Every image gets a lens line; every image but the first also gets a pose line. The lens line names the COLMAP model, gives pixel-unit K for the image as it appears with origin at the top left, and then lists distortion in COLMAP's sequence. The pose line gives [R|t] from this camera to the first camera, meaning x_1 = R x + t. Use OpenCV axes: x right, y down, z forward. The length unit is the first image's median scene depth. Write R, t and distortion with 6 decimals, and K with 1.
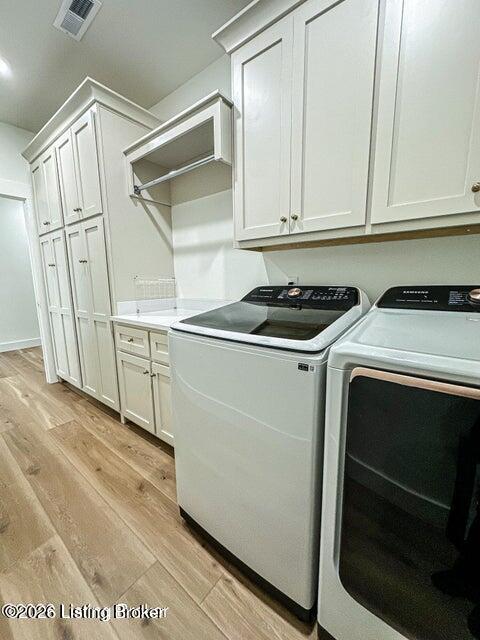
lens RADIAL K [[254.9, 0, 240.0], [0, 254.9, 320.0], [0, 0, 1]] dist [-0.004045, 0.000741]
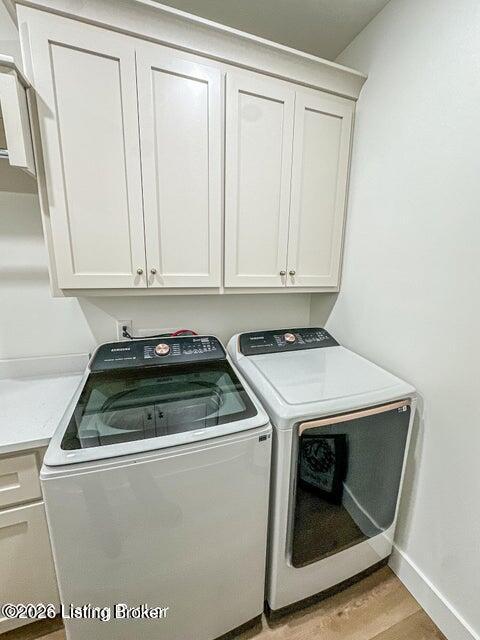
lens RADIAL K [[254.9, 0, 240.0], [0, 254.9, 320.0], [0, 0, 1]] dist [-0.004045, 0.000741]
pose [[0.540678, -0.151501, 0.827475, -0.417702], [0.107705, 0.988021, 0.110520, -0.296684], [-0.834306, 0.029367, 0.550519, 0.223504]]
